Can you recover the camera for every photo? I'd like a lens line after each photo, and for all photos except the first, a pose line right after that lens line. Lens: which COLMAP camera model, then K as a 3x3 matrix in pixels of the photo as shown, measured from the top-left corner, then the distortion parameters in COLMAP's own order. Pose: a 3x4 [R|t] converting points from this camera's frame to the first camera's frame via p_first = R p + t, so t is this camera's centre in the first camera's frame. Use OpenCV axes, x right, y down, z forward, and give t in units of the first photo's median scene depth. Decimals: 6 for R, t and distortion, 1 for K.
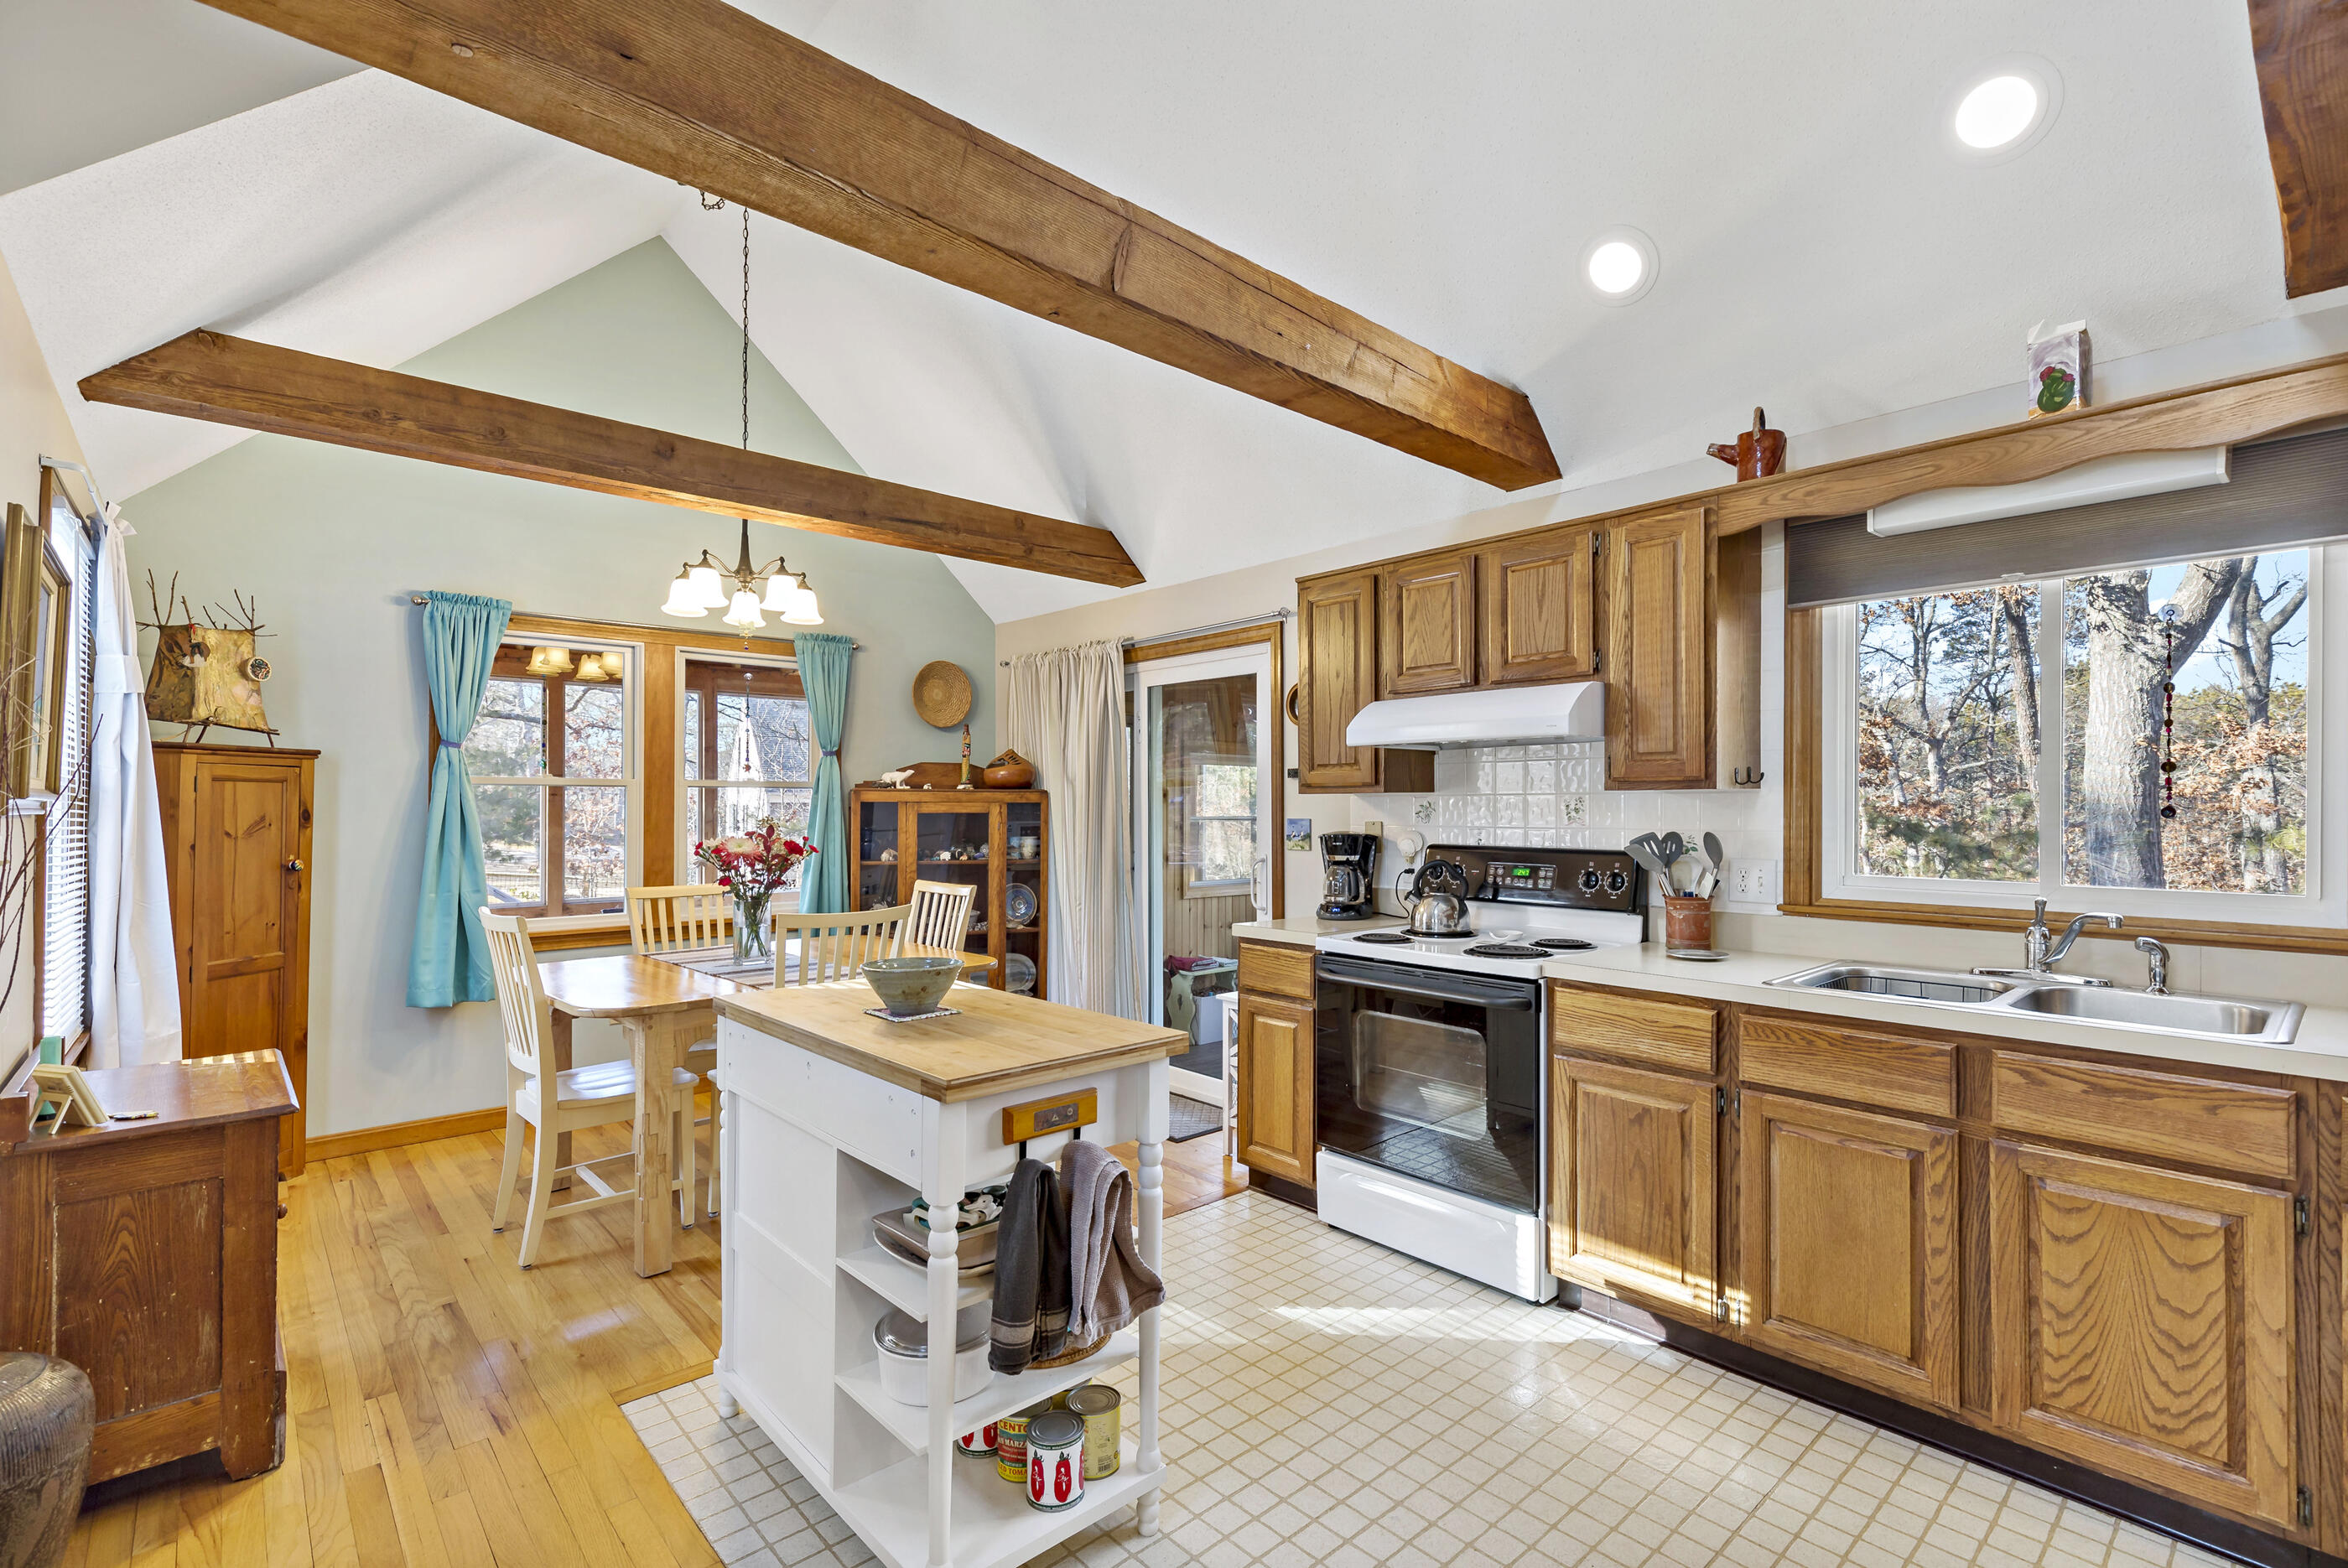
lens RADIAL K [[1066.4, 0, 1189.7], [0, 1066.4, 797.0], [0, 0, 1]] dist [0.010405, -0.001614]
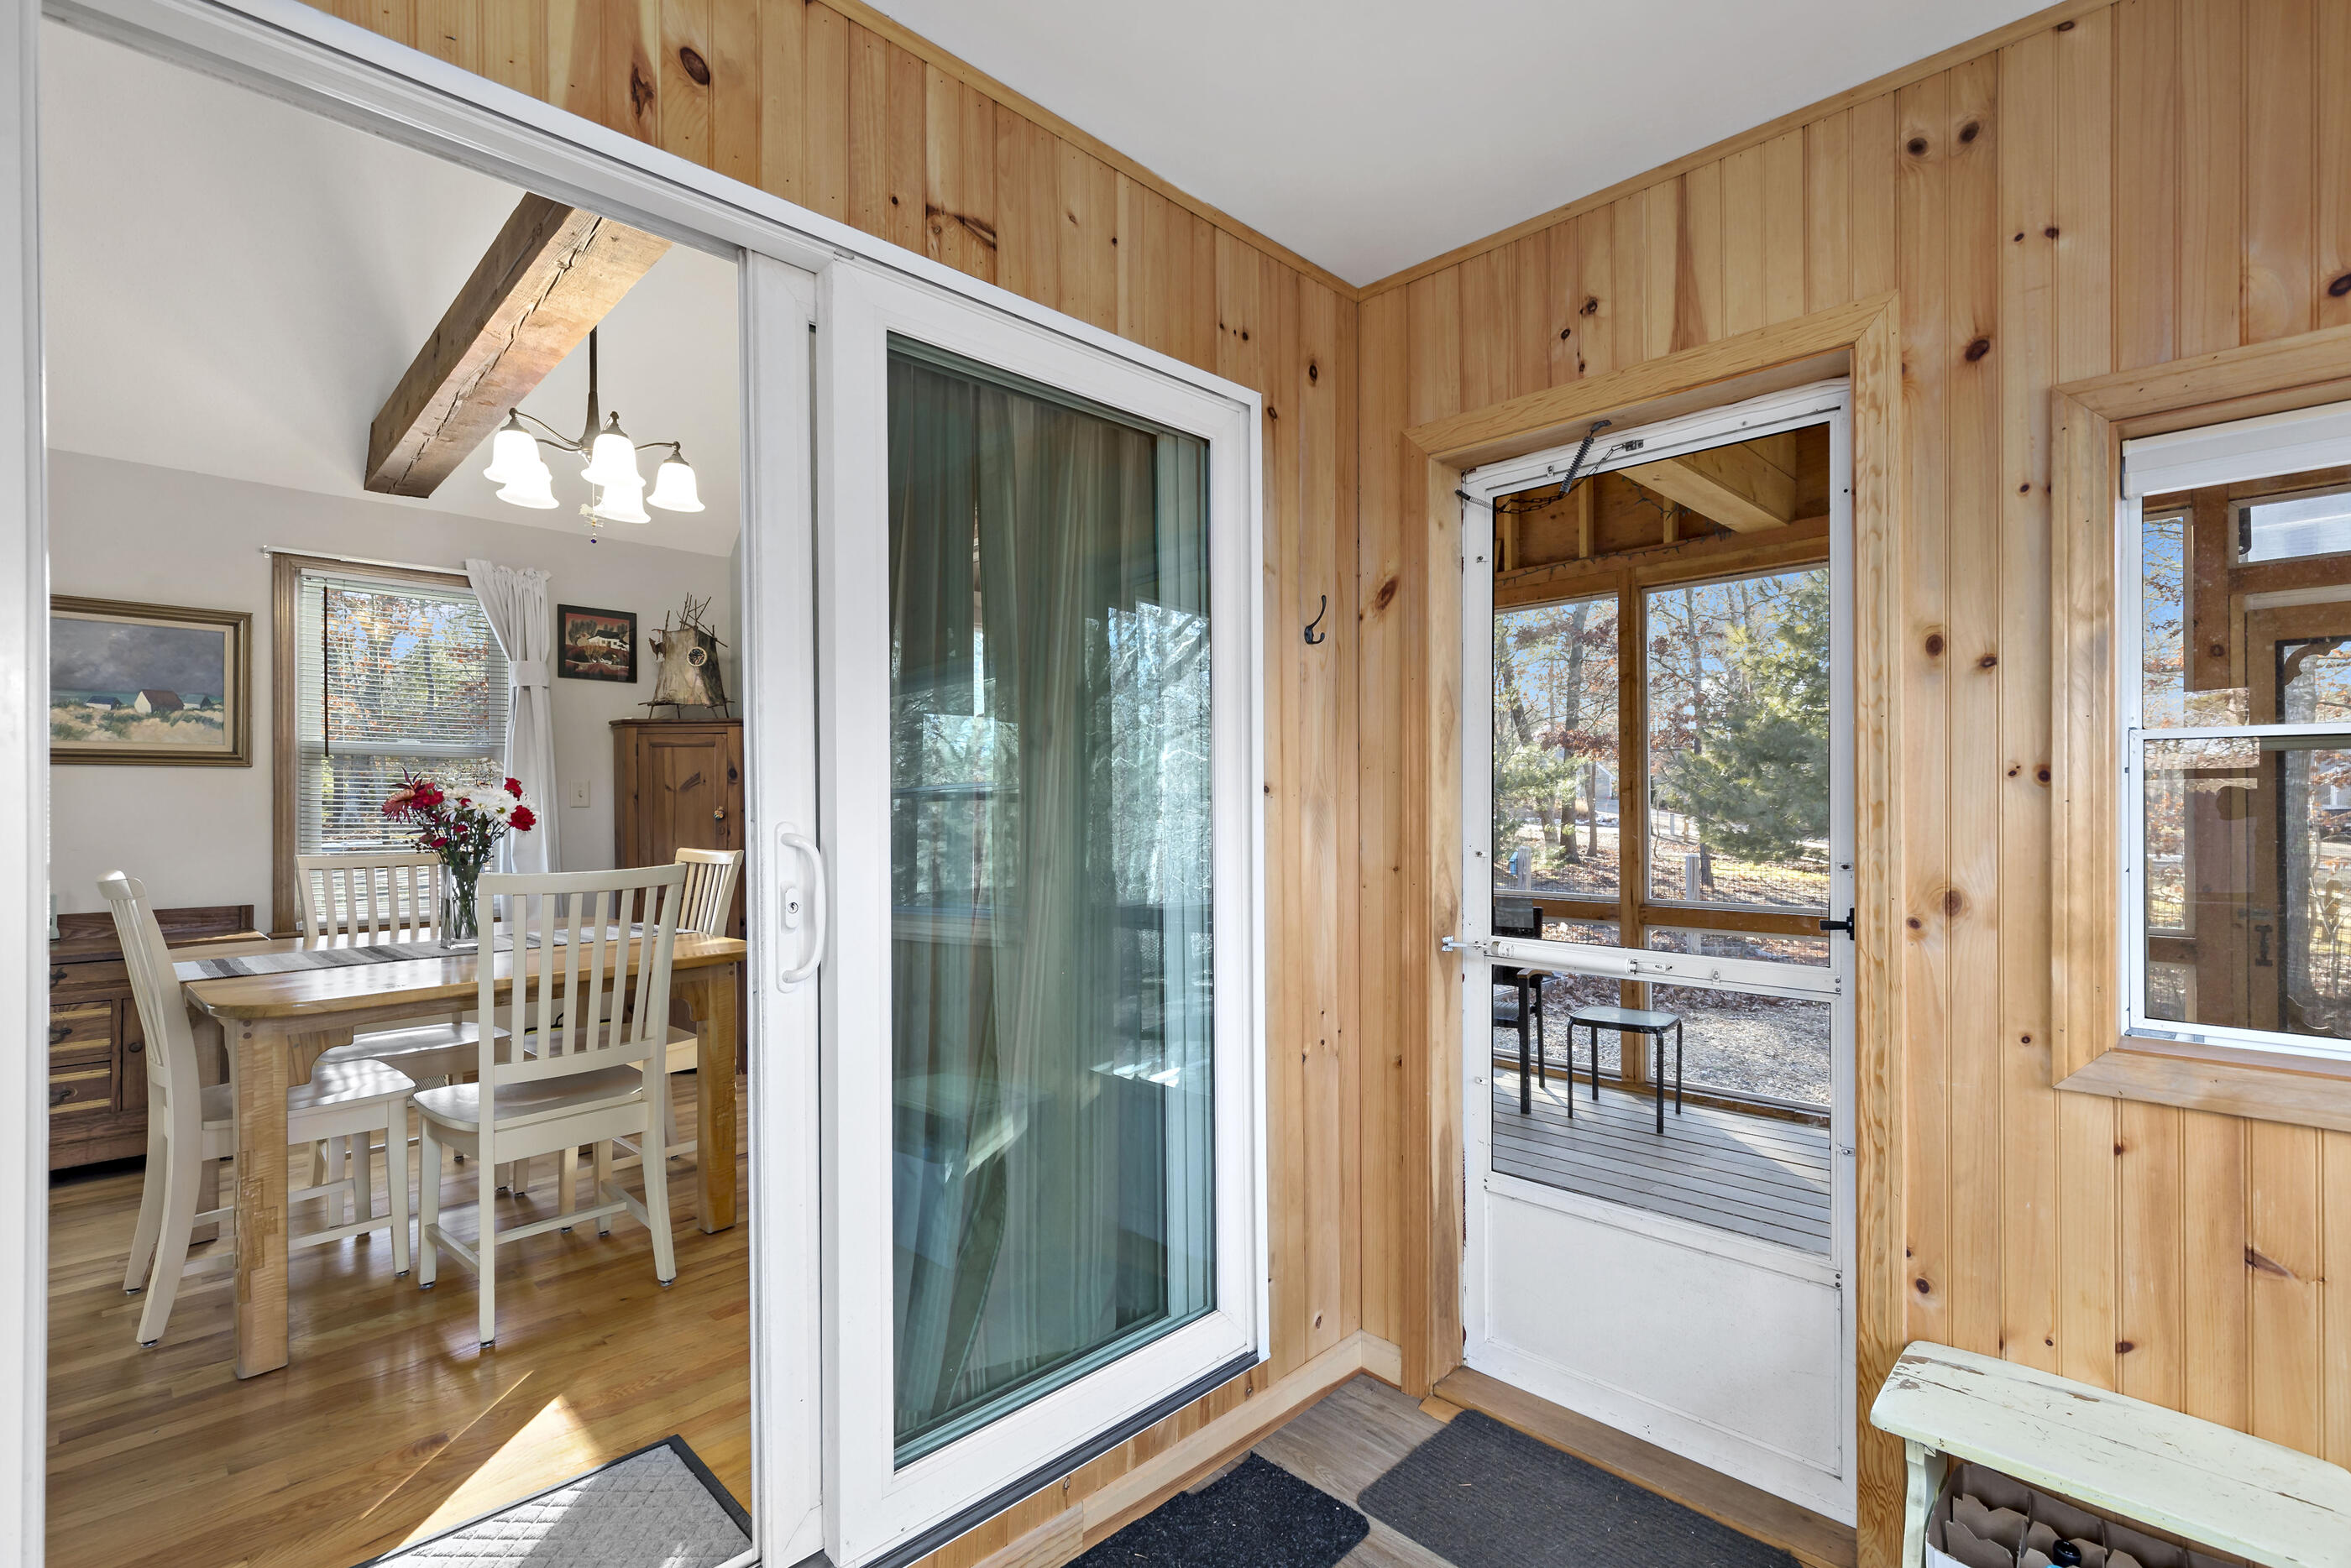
lens RADIAL K [[1071.9, 0, 1190.2], [0, 1071.9, 787.7], [0, 0, 1]] dist [0.007753, -0.000103]
pose [[0.055058, -0.008398, -0.998448, 0.464422], [0.011196, 0.999907, -0.007793, 0.055631], [0.998420, -0.010750, 0.055147, 1.684122]]
